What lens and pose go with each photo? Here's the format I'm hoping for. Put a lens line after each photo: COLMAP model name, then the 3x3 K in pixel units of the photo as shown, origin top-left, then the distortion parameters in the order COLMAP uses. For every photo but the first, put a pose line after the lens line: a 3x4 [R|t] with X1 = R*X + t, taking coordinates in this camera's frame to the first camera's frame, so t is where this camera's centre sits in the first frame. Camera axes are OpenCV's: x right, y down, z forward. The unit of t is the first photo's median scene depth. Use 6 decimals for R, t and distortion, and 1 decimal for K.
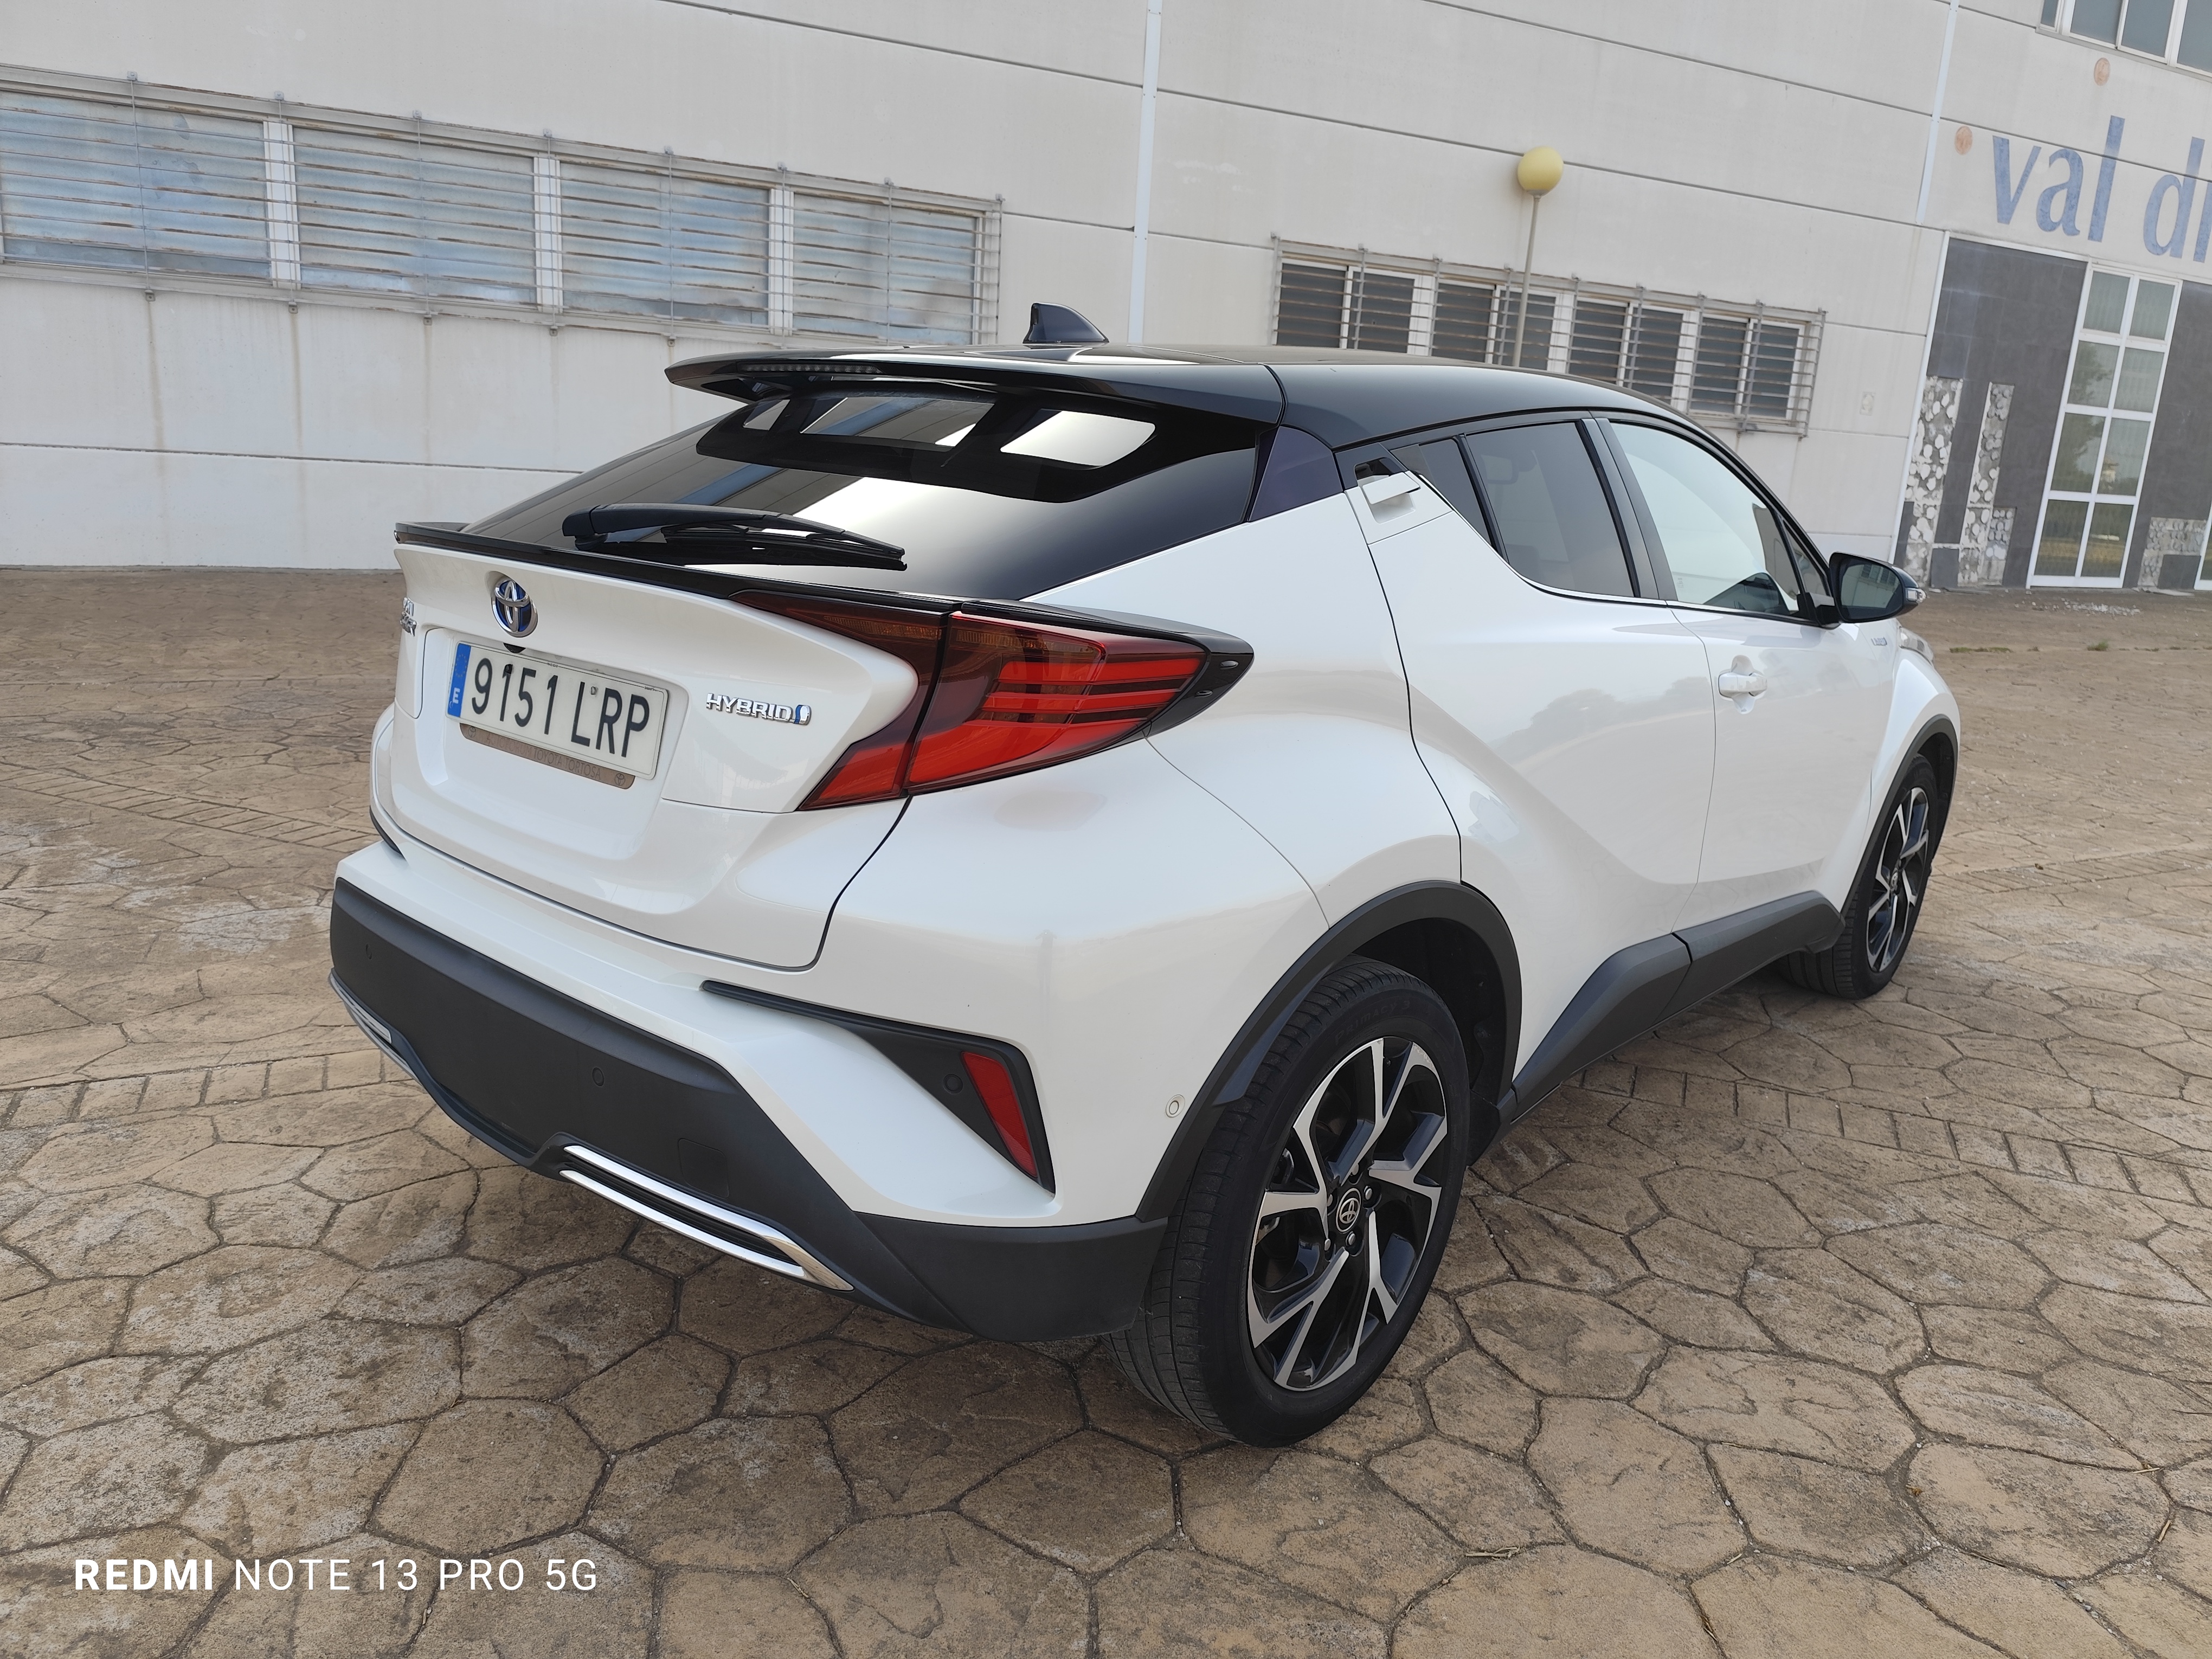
lens RADIAL K [[1527.7, 0, 1123.0], [0, 1527.7, 822.5], [0, 0, 1]] dist [0.018803, -0.024814]
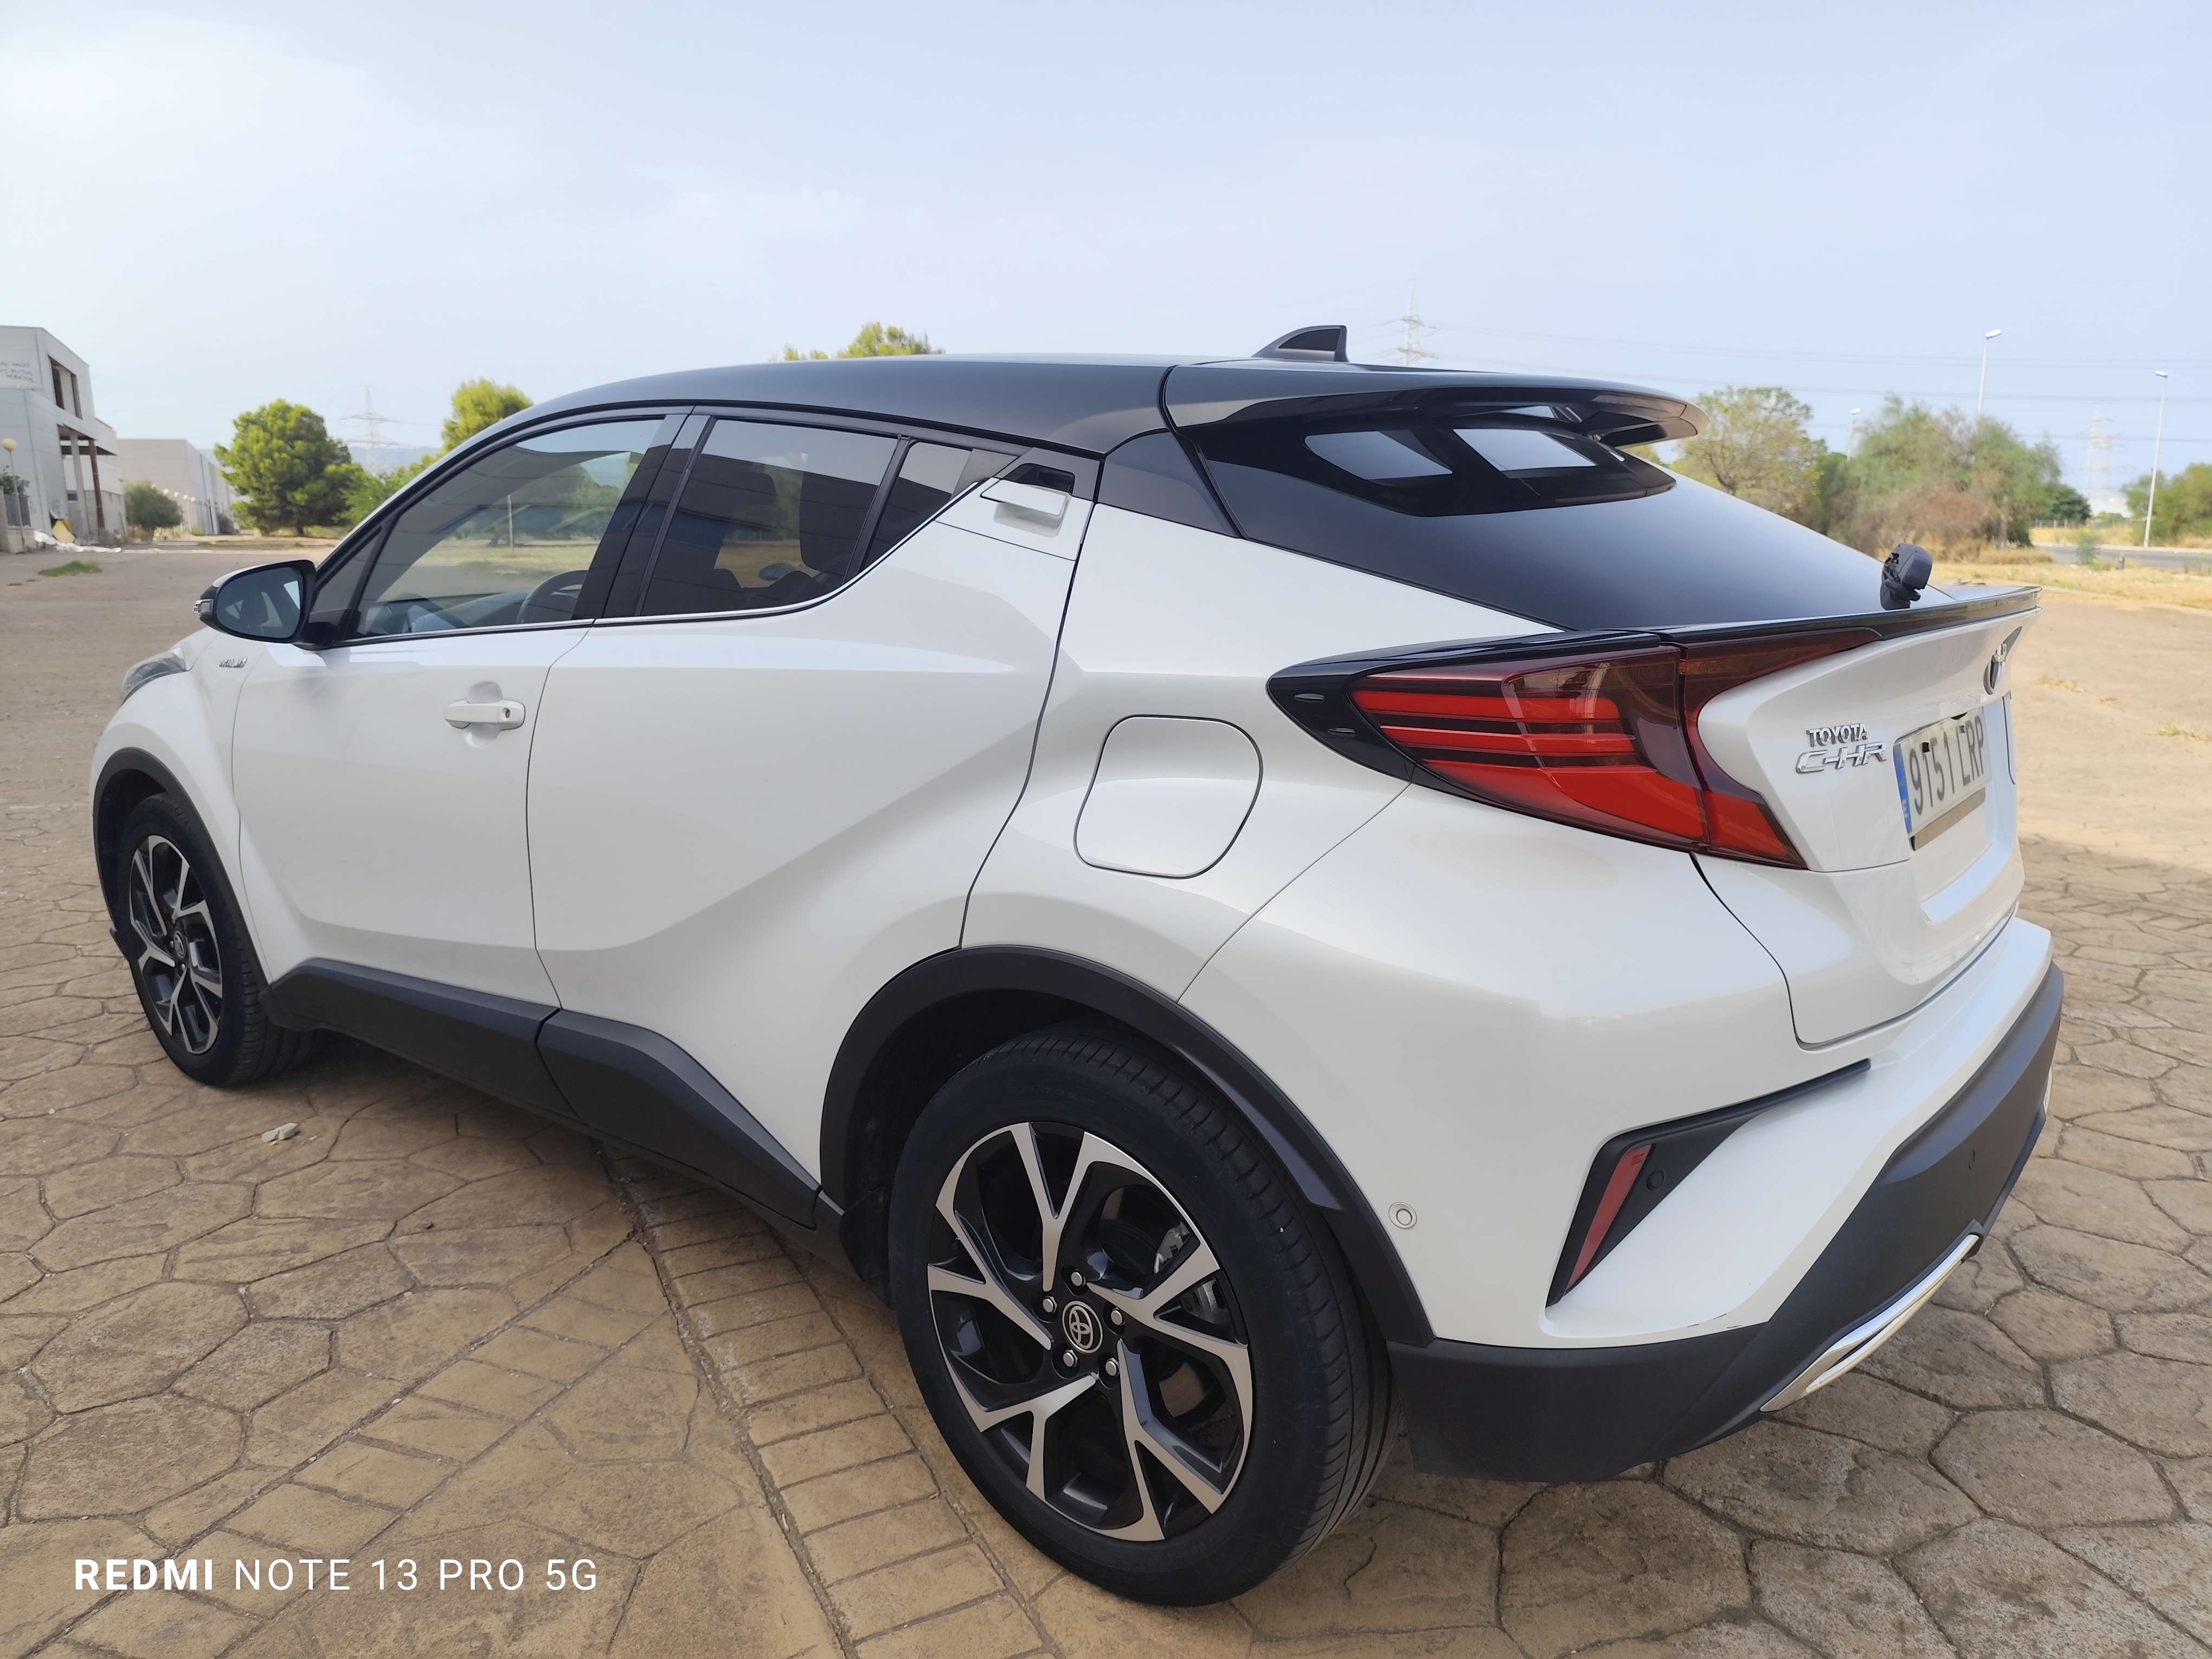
lens RADIAL K [[1527.7, 0, 1106.7], [0, 1527.7, 833.1], [0, 0, 1]] dist [0.018803, -0.024814]
pose [[-0.031661, -0.251286, 0.967395, -0.173446], [0.232124, 0.939568, 0.251655, -0.053378], [-0.972171, 0.232524, 0.028582, 0.200150]]
